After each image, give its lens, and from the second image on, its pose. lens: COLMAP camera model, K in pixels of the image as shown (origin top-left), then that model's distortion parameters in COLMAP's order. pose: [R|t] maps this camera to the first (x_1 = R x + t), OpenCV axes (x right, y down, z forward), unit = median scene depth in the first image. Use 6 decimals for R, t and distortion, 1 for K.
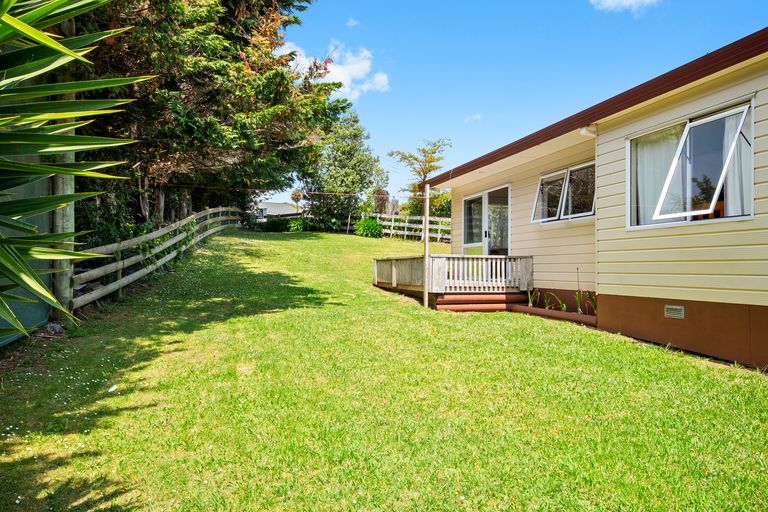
lens RADIAL K [[569.1, 0, 384.0], [0, 569.1, 256.0], [0, 0, 1]] dist [-0.000250, -0.000116]
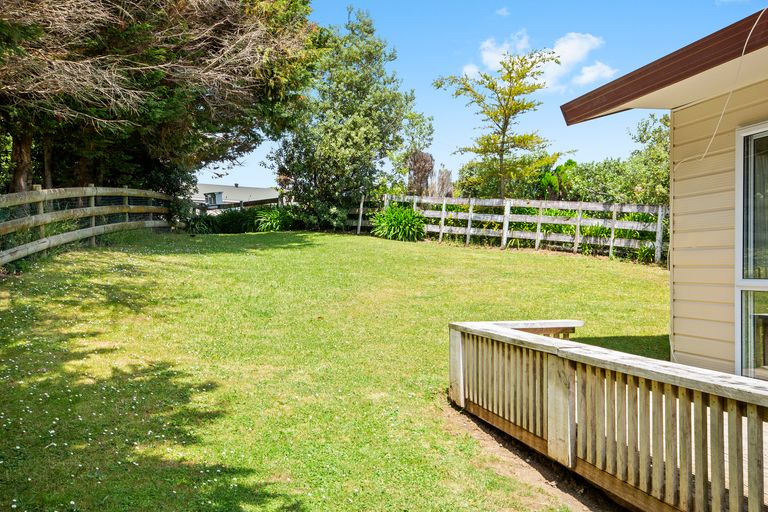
lens RADIAL K [[703.1, 0, 384.0], [0, 703.1, 256.0], [0, 0, 1]] dist [0.003082, 0.002834]
pose [[0.999604, -0.017983, -0.021630, -0.026362], [0.018089, 0.999825, 0.004727, -0.021237], [0.021541, -0.005116, 0.999755, 0.331054]]
